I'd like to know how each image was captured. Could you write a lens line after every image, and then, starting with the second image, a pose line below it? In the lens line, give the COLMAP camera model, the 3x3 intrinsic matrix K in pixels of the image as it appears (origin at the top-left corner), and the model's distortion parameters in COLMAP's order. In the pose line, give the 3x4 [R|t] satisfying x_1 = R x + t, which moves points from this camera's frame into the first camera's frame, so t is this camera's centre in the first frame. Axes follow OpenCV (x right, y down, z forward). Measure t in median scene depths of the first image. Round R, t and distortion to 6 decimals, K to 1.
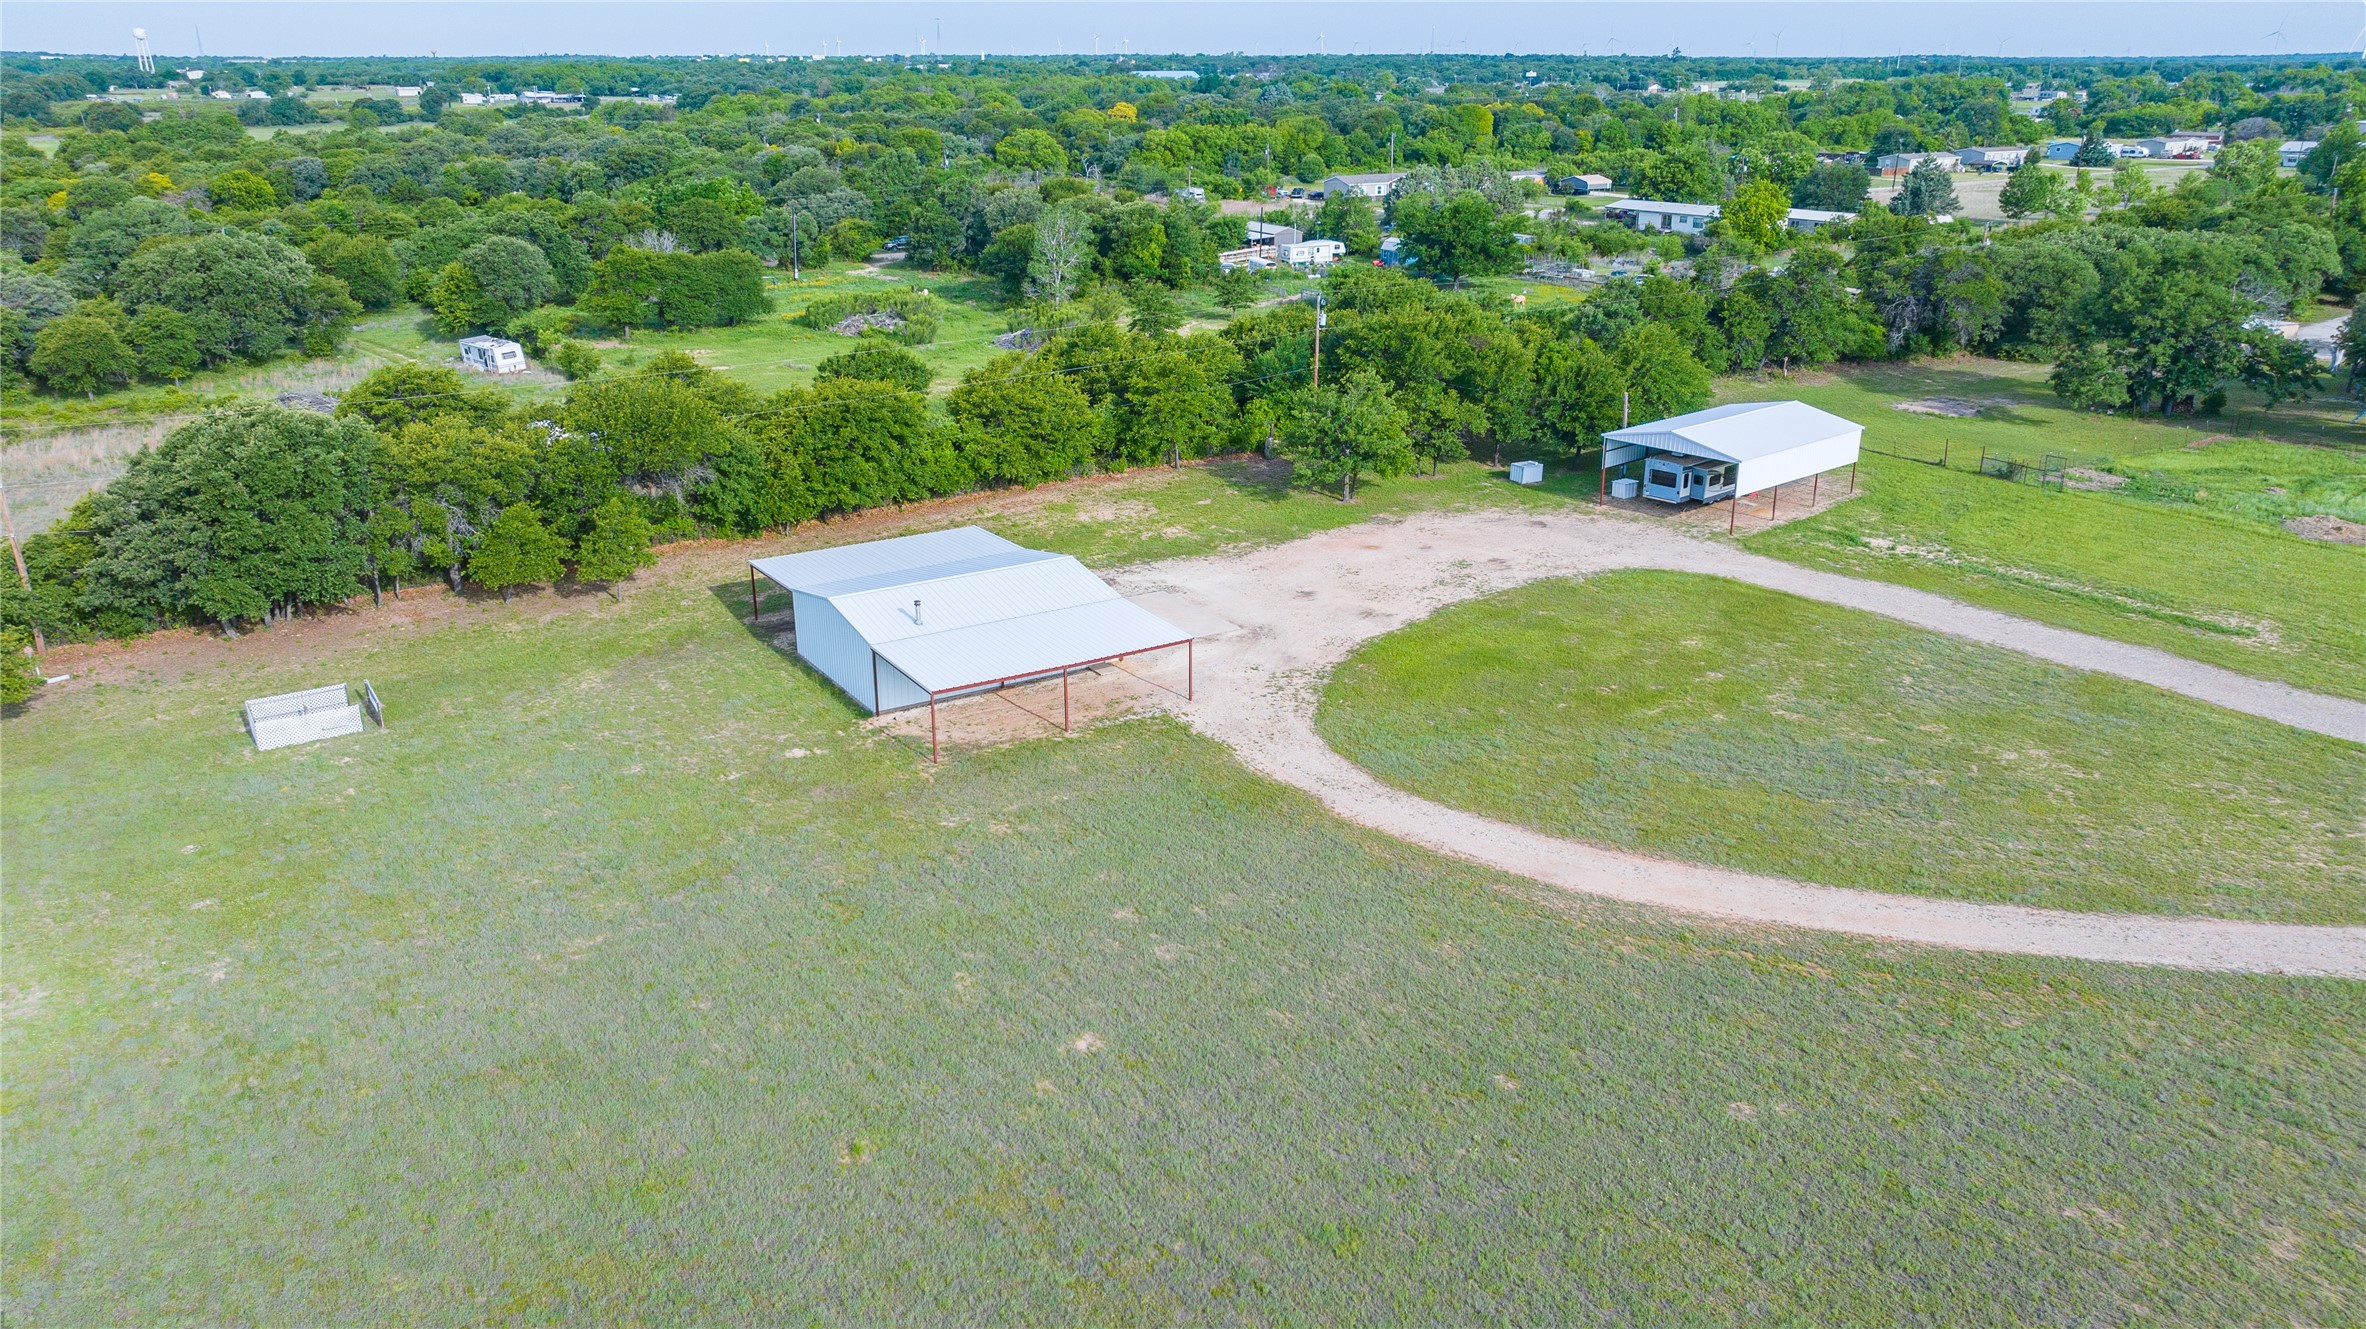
lens RADIAL K [[1689.2, 0, 1191.4], [0, 1689.2, 652.9], [0, 0, 1]] dist [-0.017398, -0.004730]
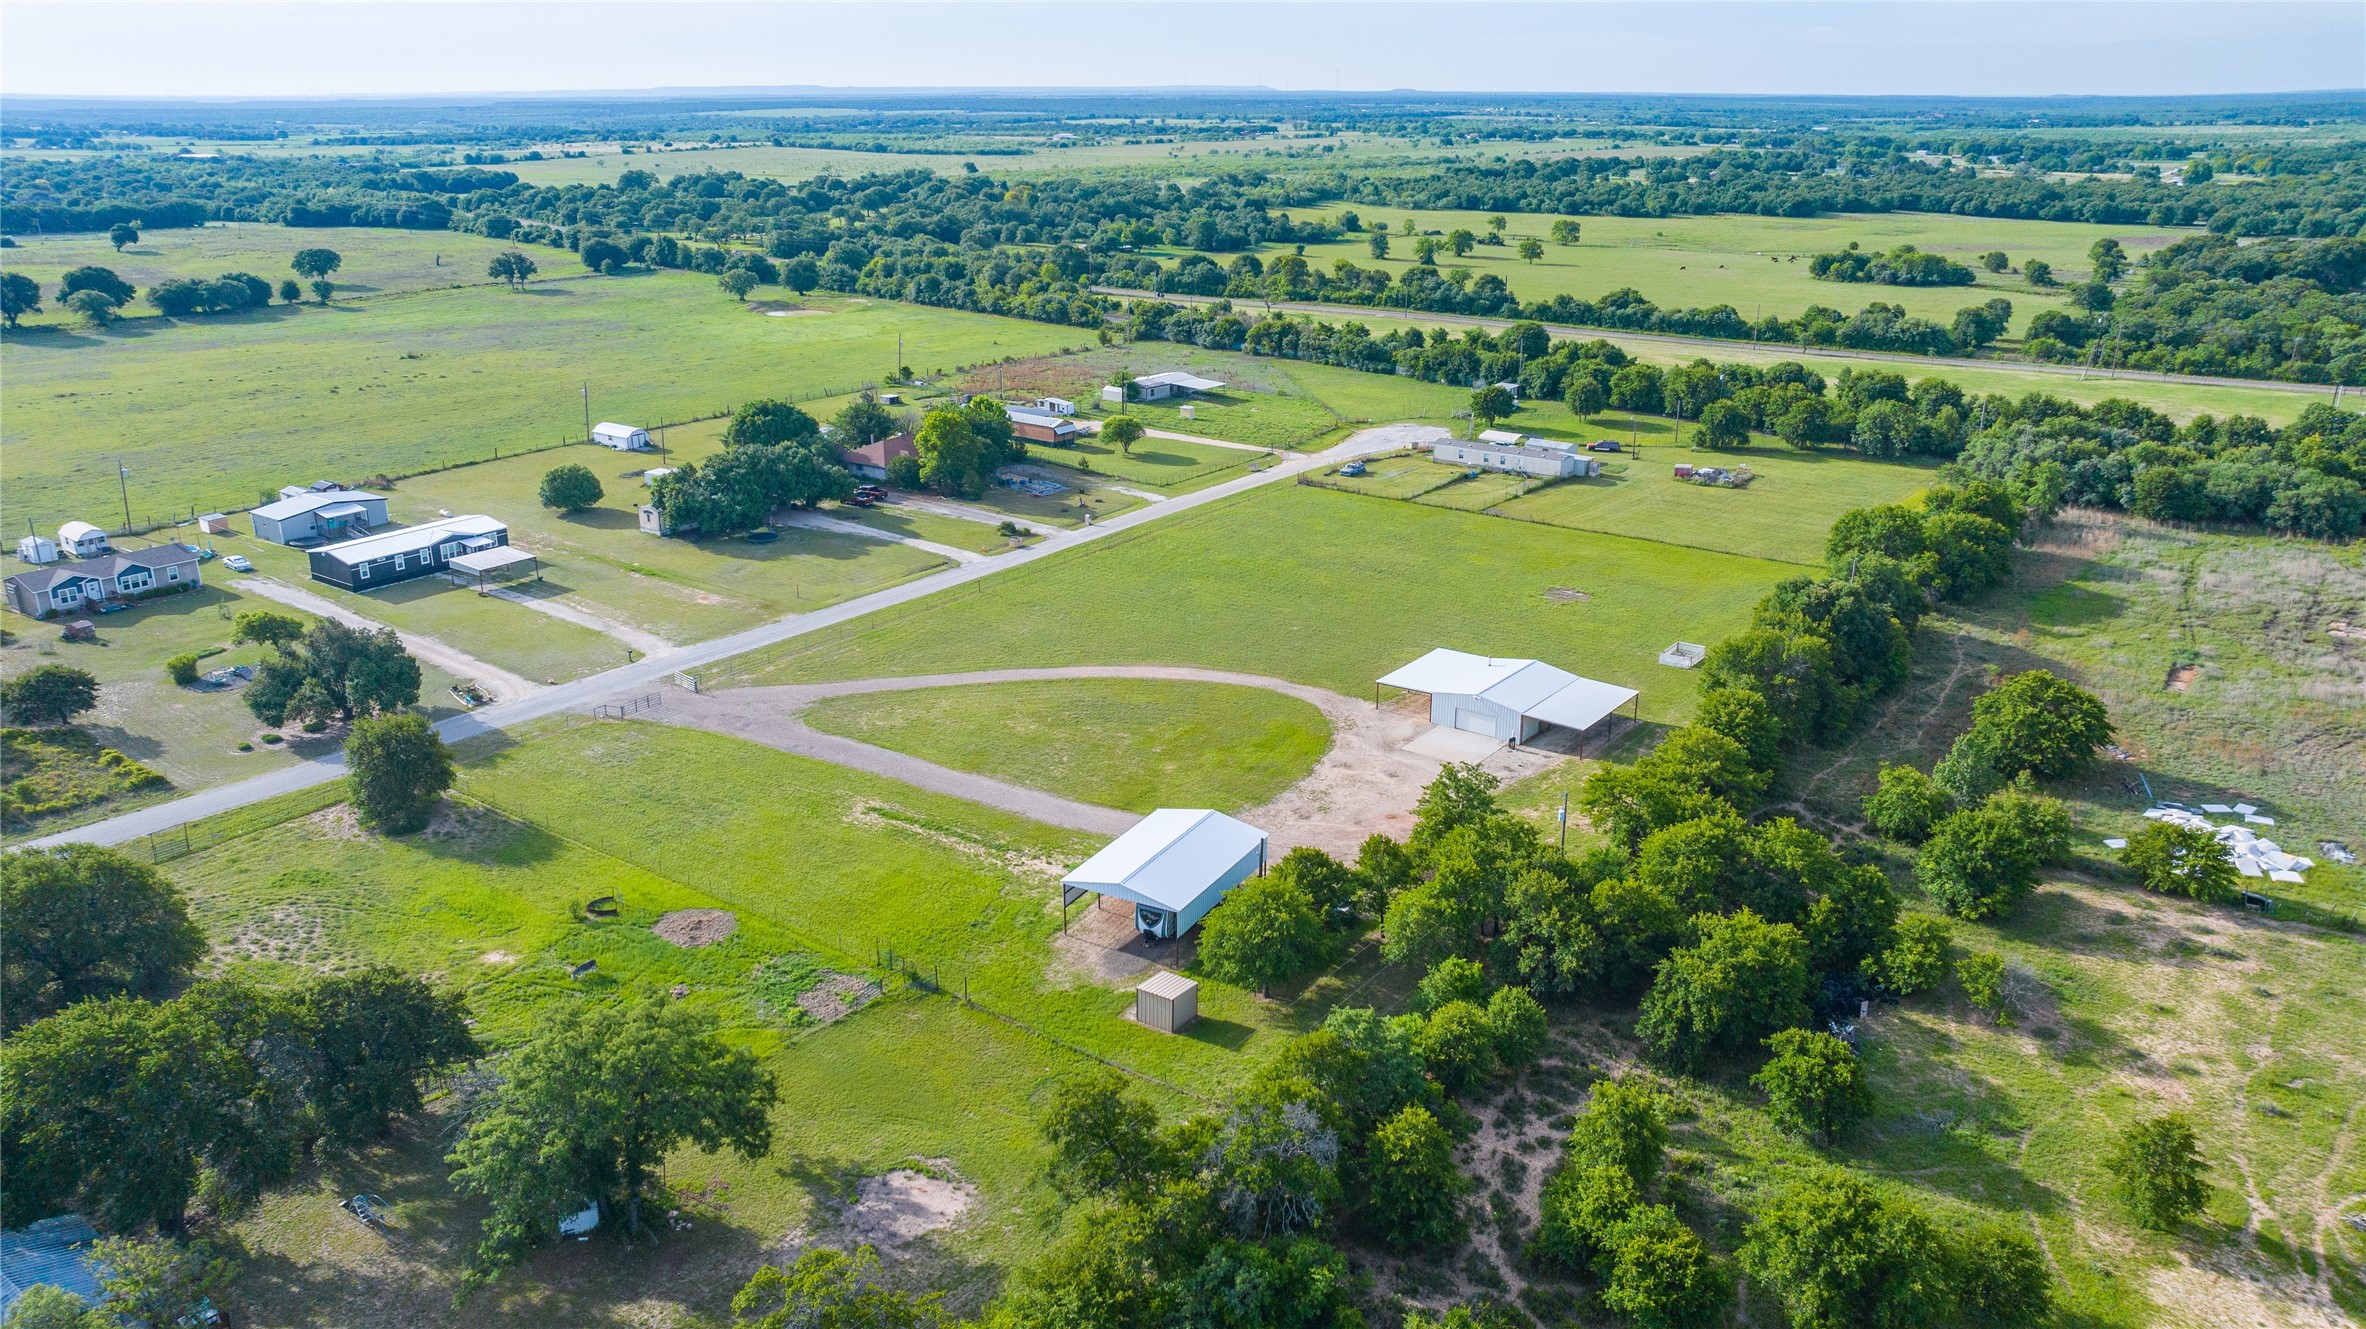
lens RADIAL K [[1671.7, 0, 1193.7], [0, 1671.7, 665.5], [0, 0, 1]] dist [-0.009839, 0.001967]
pose [[-0.937714, 0.116235, -0.327386, 0.682310], [-0.114566, 0.786189, 0.607273, -0.962605], [0.327974, 0.606956, -0.723904, 1.796183]]
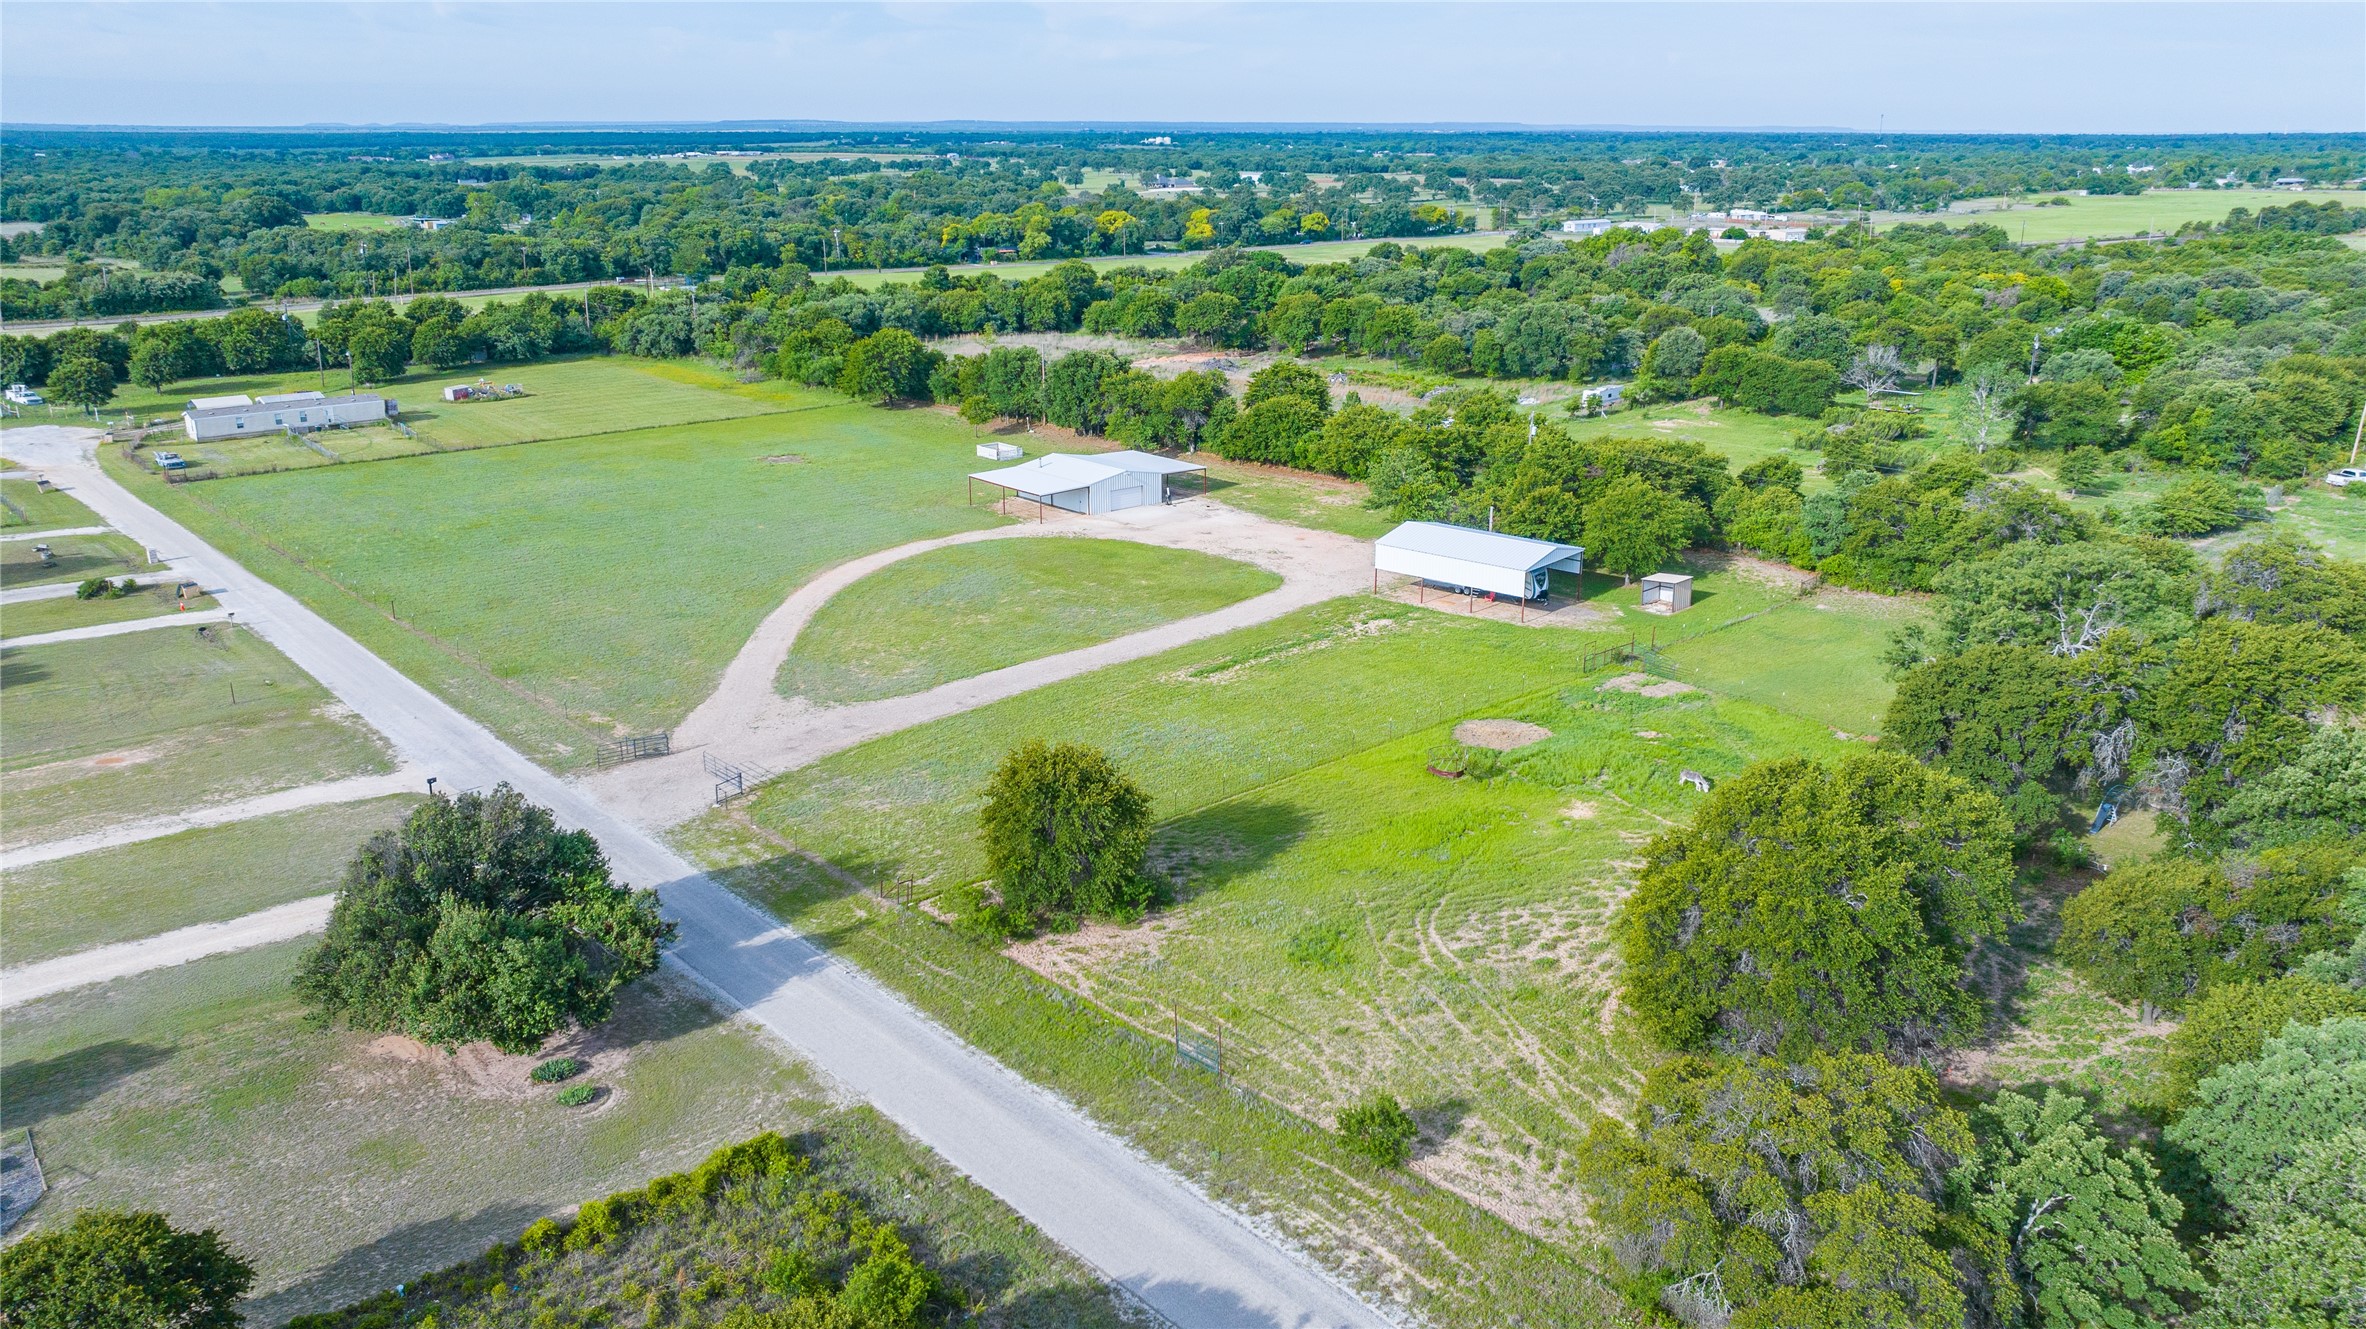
lens RADIAL K [[1704.1, 0, 1194.3], [0, 1704.1, 661.4], [0, 0, 1]] dist [-0.018360, 0.000371]
pose [[0.150770, 0.299556, -0.942091, 1.590131], [-0.335042, 0.912067, 0.236390, -0.292737], [0.930062, 0.280000, 0.237876, 0.510241]]
